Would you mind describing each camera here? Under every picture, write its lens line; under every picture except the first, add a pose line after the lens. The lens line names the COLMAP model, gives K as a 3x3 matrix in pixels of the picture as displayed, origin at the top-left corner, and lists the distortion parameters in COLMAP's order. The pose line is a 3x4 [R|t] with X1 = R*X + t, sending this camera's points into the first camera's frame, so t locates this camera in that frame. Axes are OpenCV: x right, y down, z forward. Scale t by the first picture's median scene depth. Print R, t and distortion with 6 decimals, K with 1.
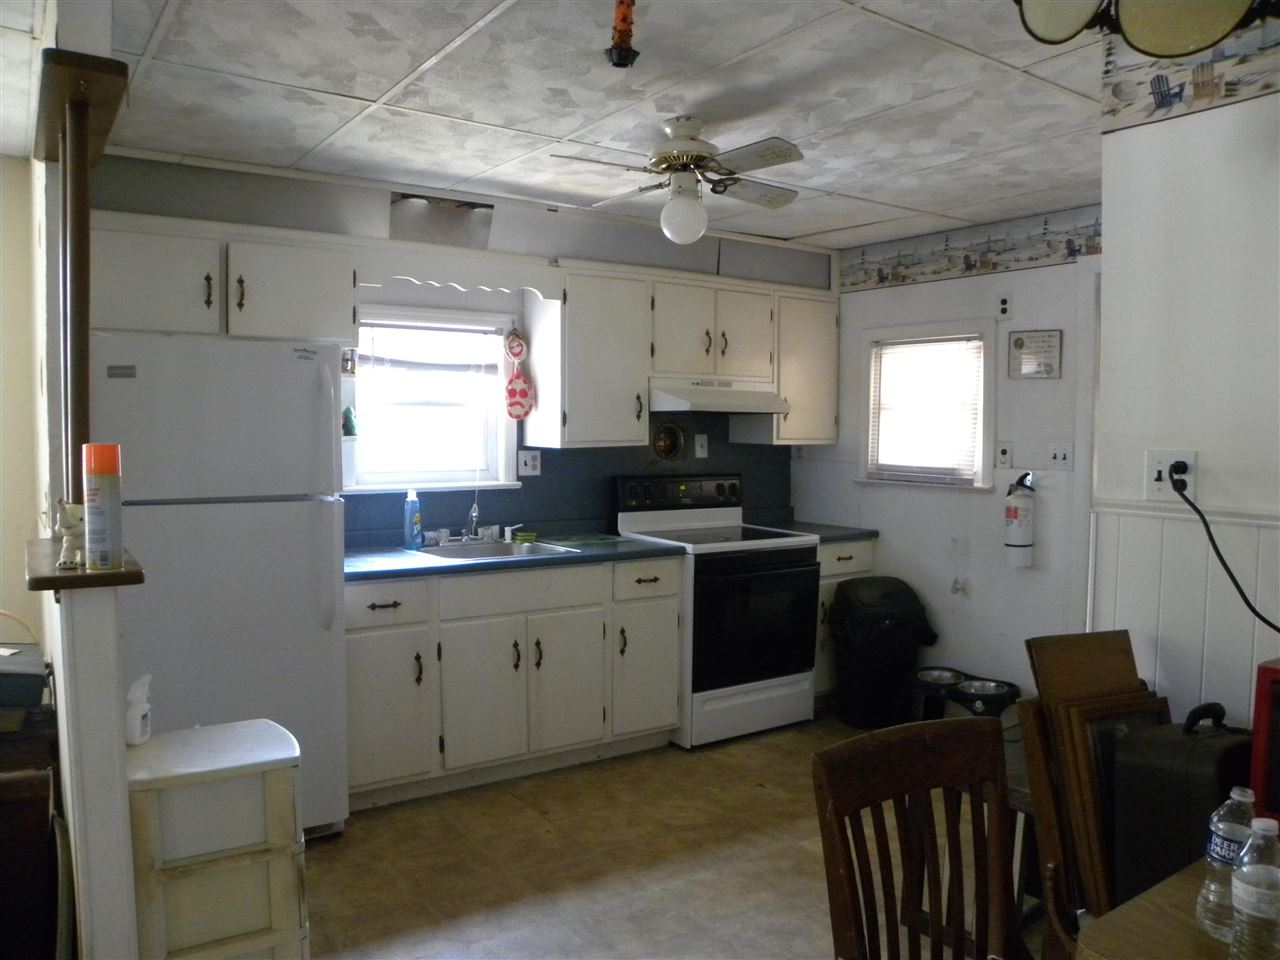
lens RADIAL K [[962.8, 0, 641.8], [0, 962.8, 486.2], [0, 0, 1]] dist [-0.160288, 0.099014]
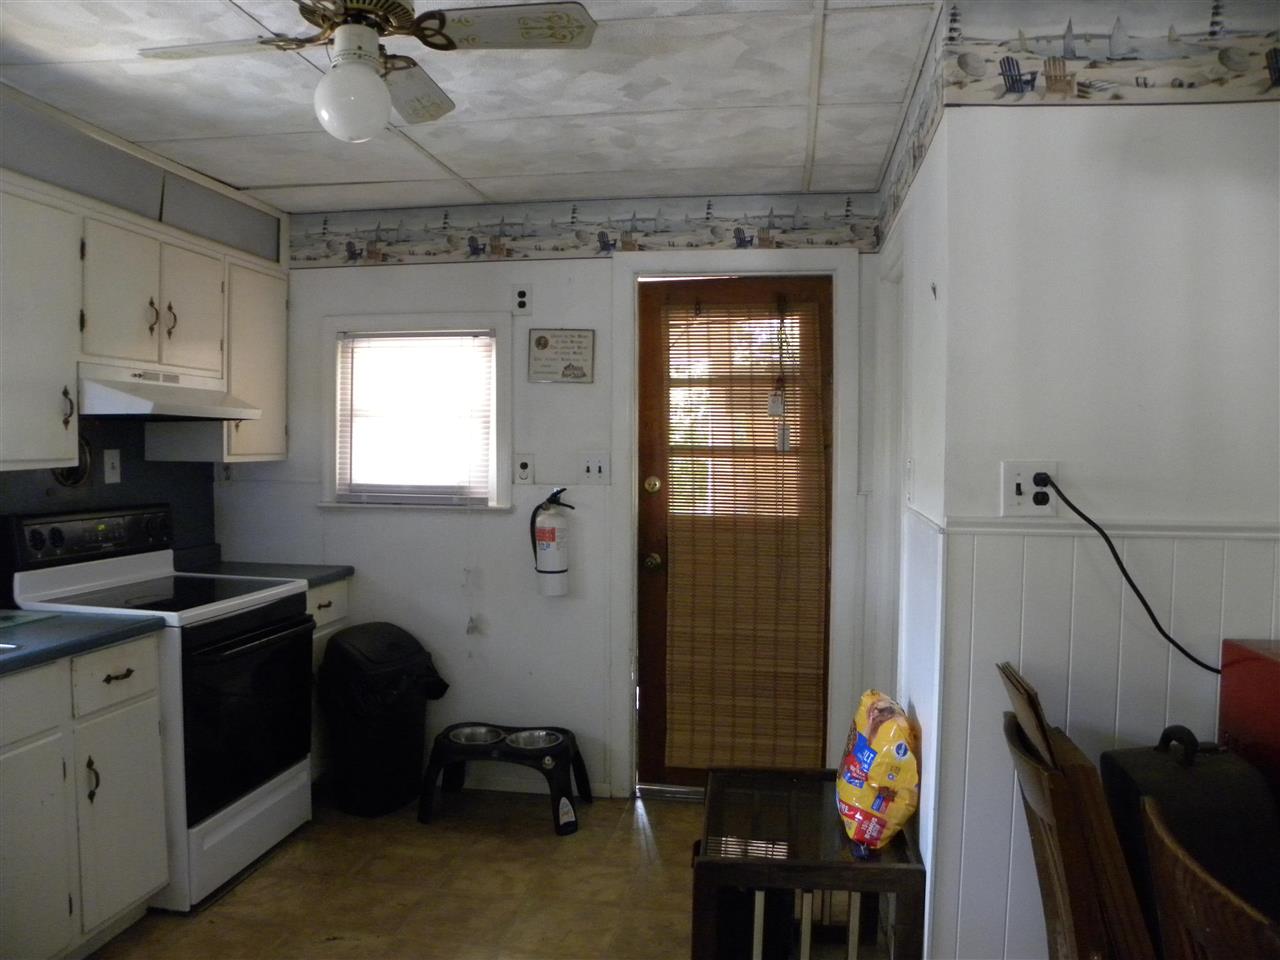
lens RADIAL K [[962.8, 0, 641.8], [0, 962.8, 486.2], [0, 0, 1]] dist [-0.160288, 0.099014]
pose [[0.692673, -0.031471, 0.720565, -0.182736], [0.041412, 0.999135, 0.003829, -0.016283], [-0.720062, 0.027188, 0.693377, 0.303705]]
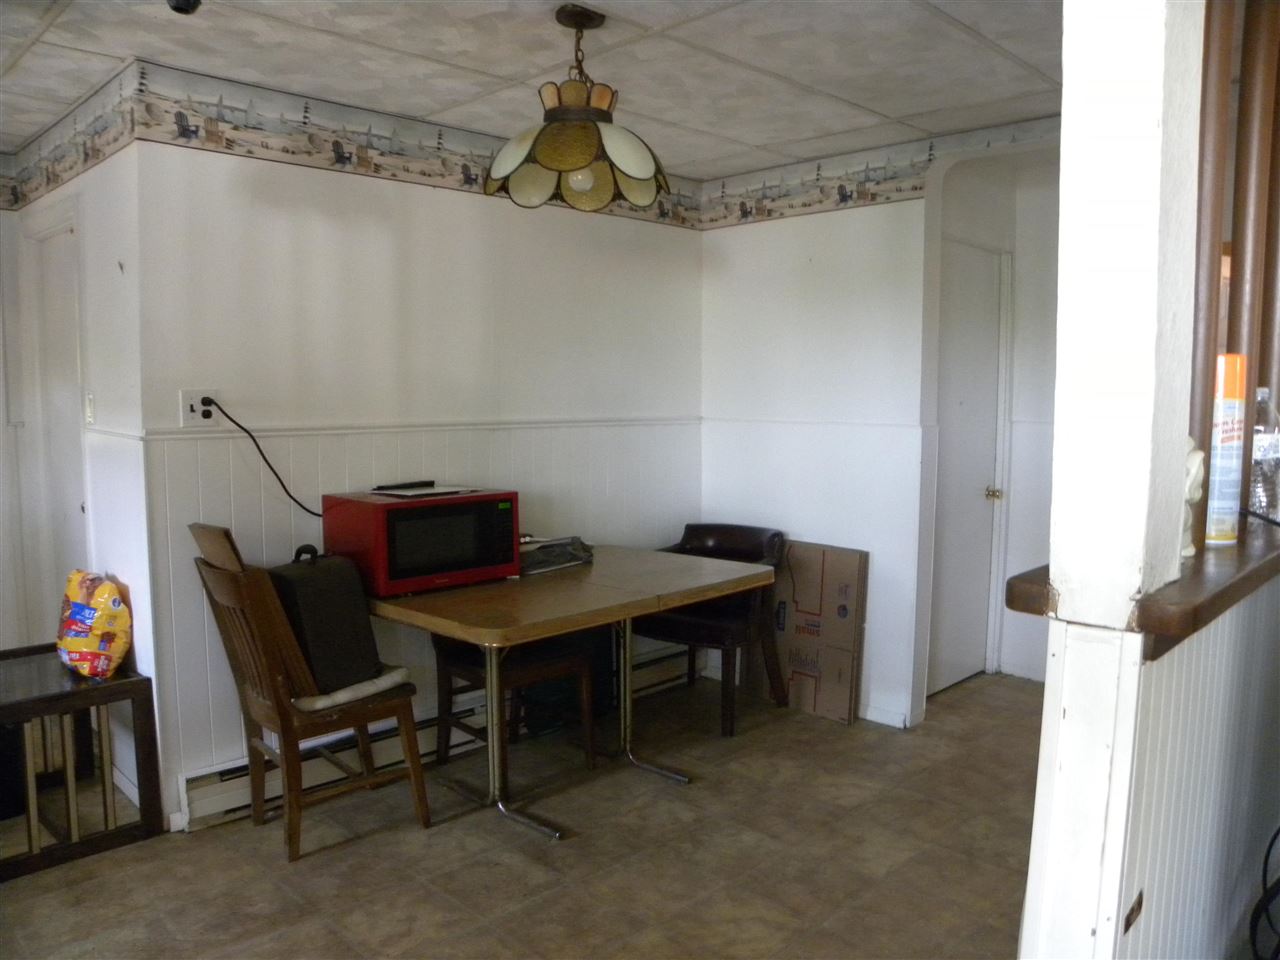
lens RADIAL K [[962.8, 0, 641.8], [0, 962.8, 486.2], [0, 0, 1]] dist [-0.160288, 0.099014]
pose [[-0.181599, -0.104709, 0.977782, -0.453825], [0.049409, 0.992087, 0.115418, -0.011363], [-0.982131, 0.069271, -0.174989, 0.290082]]
